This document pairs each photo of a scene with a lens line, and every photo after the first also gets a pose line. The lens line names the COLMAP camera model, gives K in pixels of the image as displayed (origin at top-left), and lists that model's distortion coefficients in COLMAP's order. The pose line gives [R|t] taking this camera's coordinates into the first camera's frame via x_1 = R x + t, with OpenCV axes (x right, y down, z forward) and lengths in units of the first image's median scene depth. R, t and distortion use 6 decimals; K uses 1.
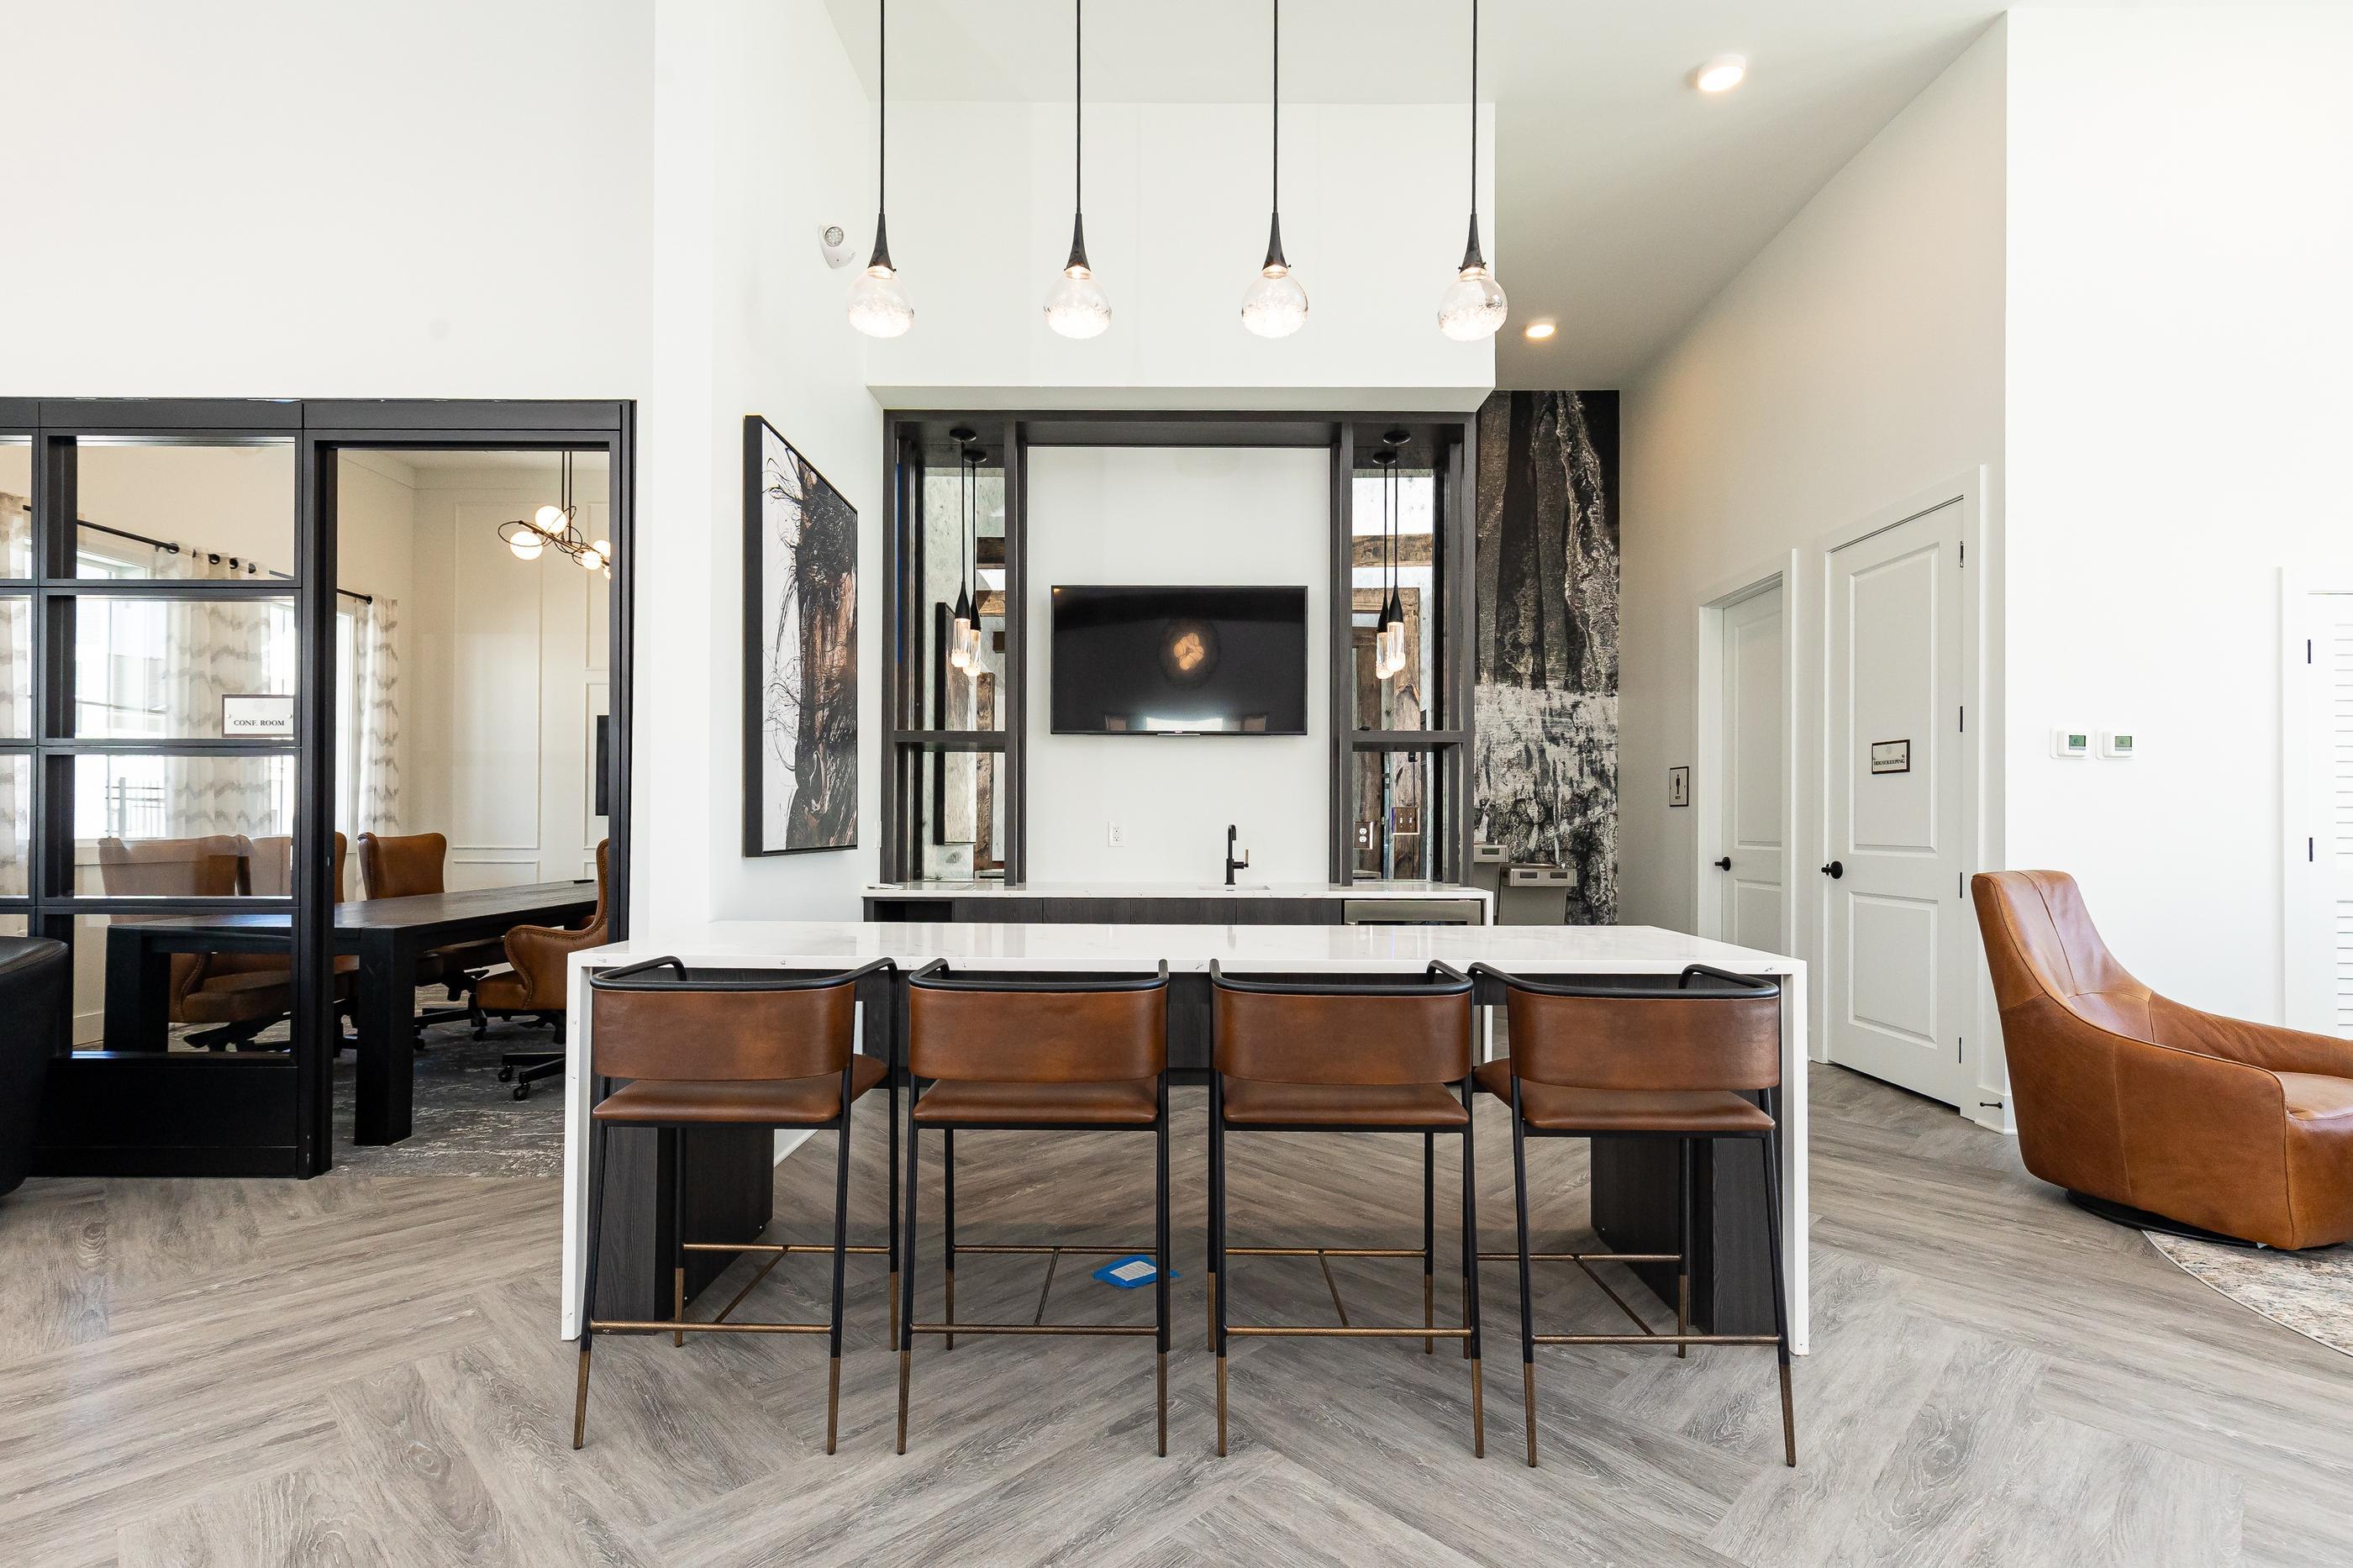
lens RADIAL K [[1097.4, 0, 1166.6], [0, 1097.4, 803.9], [0, 0, 1]] dist [-0.002912, -0.000119]
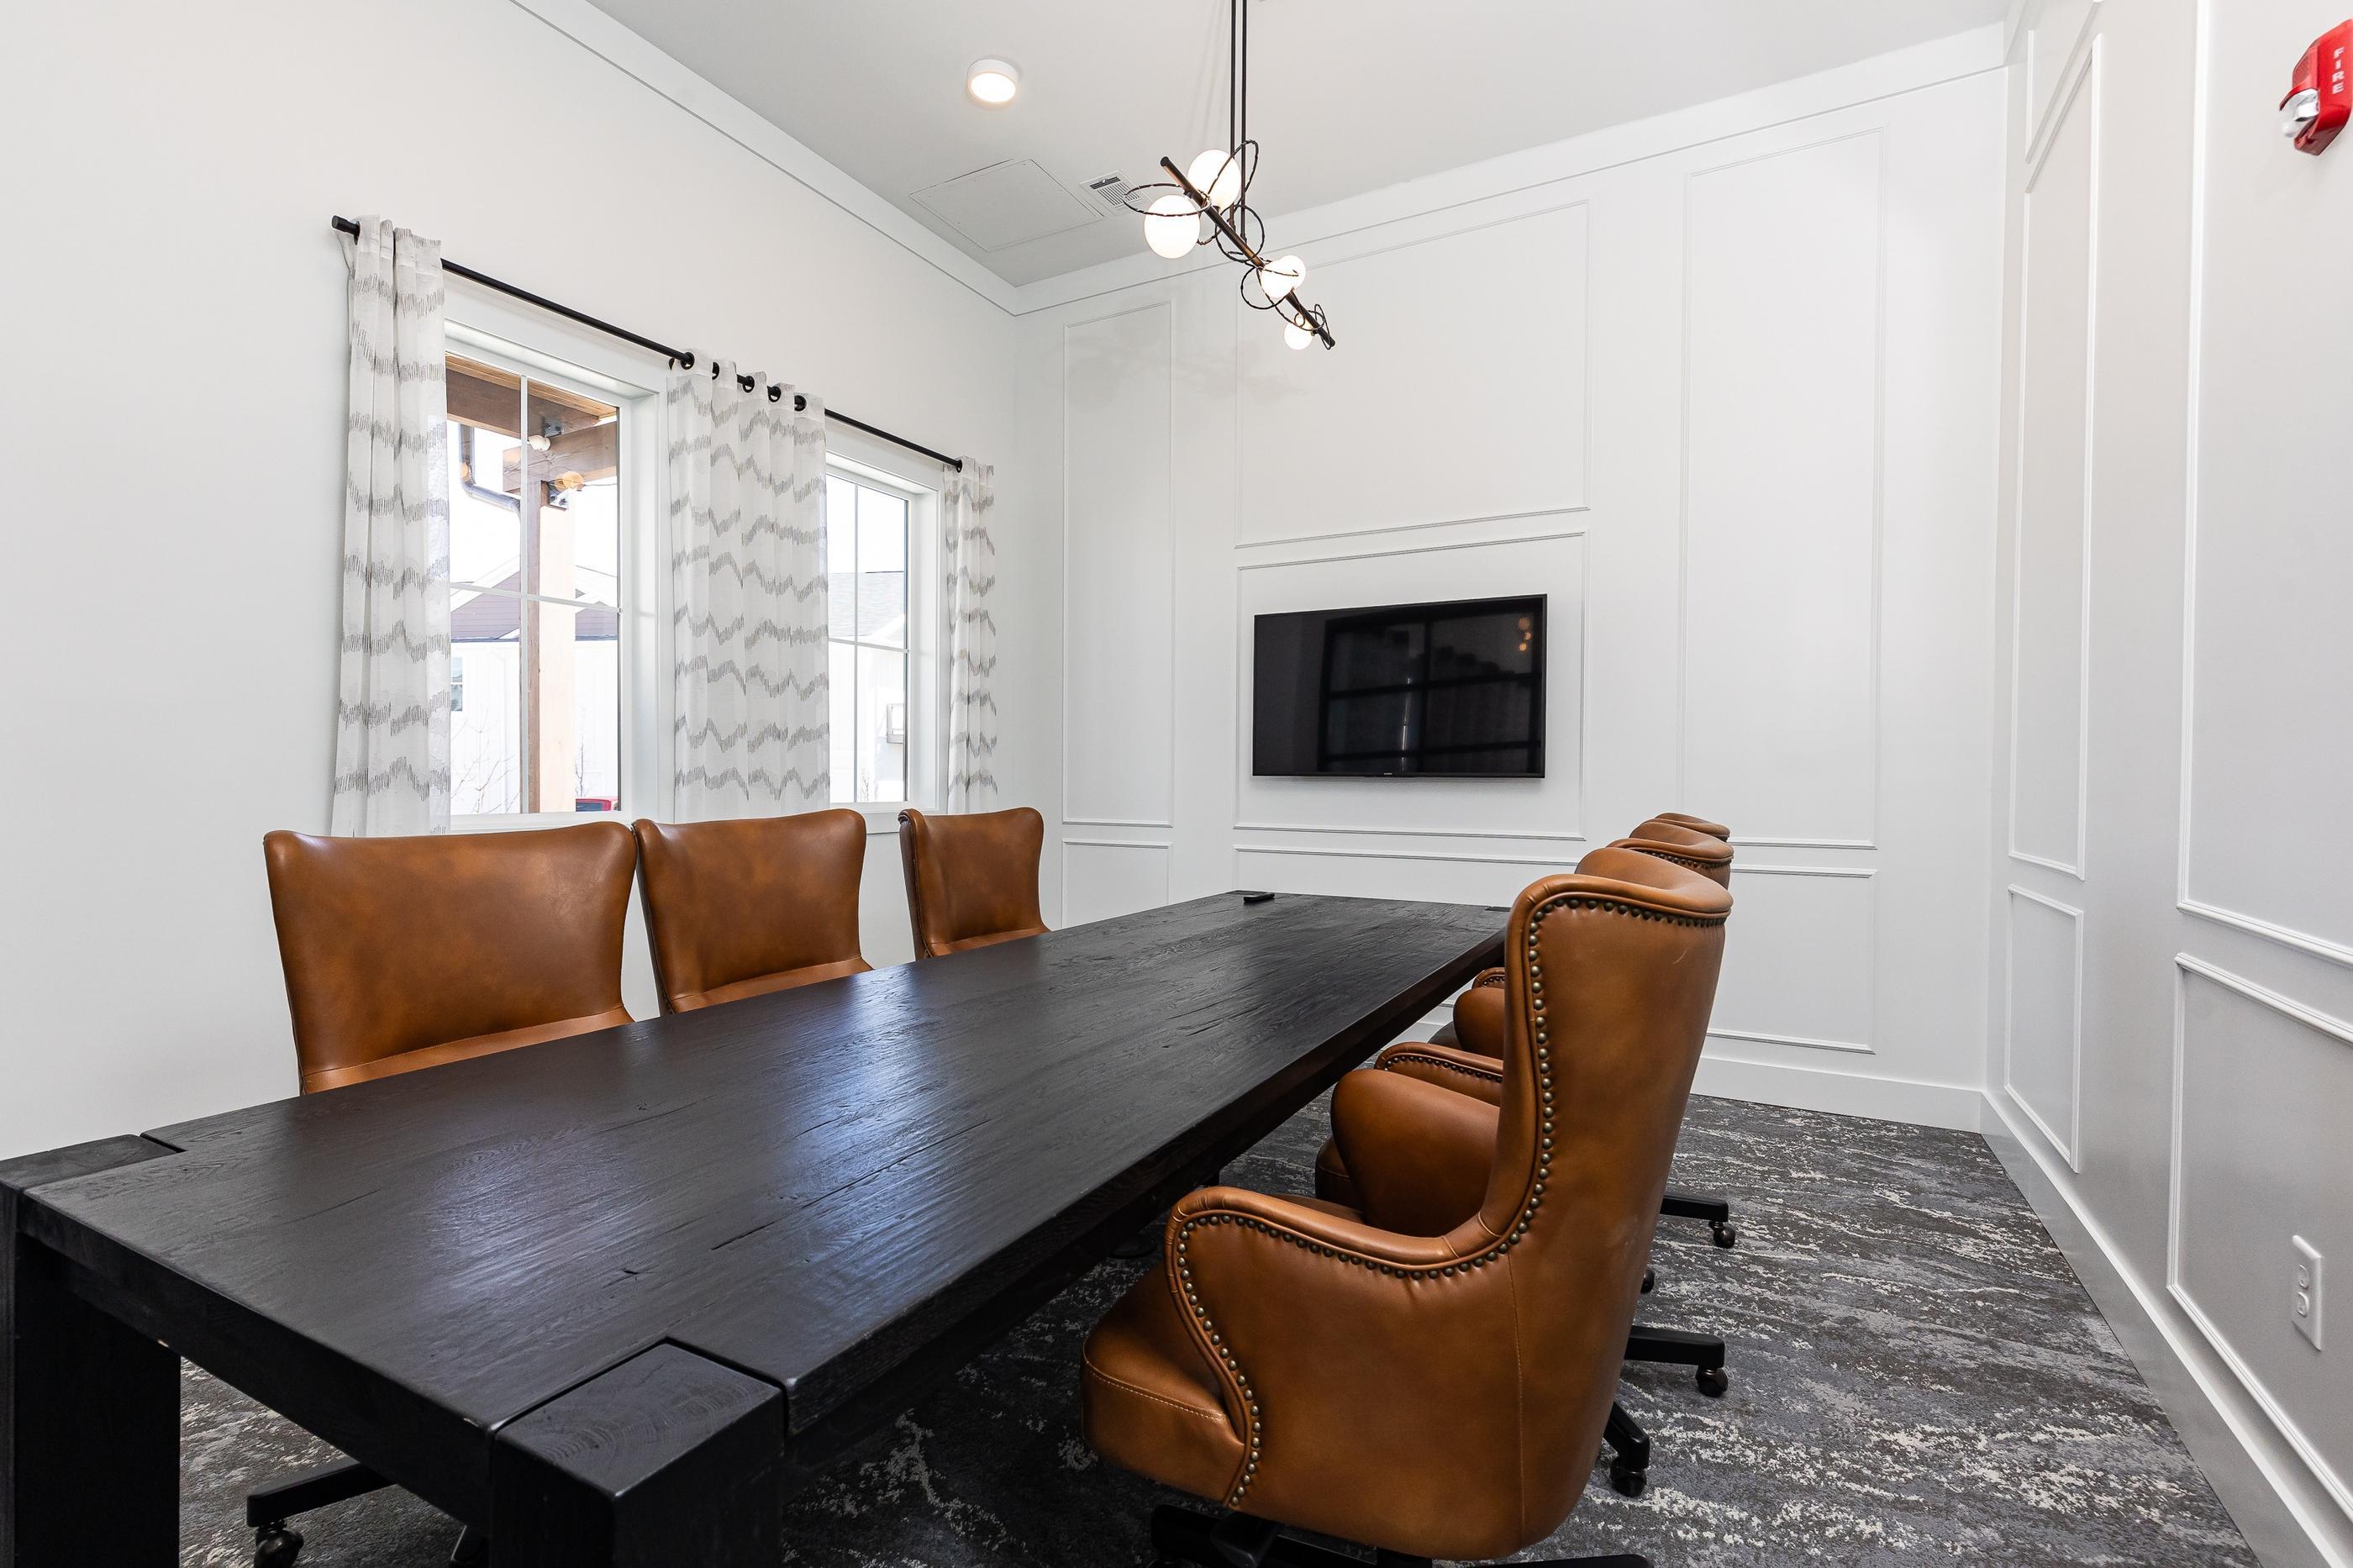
lens RADIAL K [[1097.4, 0, 1173.5], [0, 1097.4, 785.5], [0, 0, 1]] dist [-0.002912, -0.000119]
pose [[0.880848, -0.001403, -0.473397, -0.332336], [0.007022, 0.999924, 0.010103, 0.011010], [0.473347, -0.012223, 0.880791, 0.534127]]
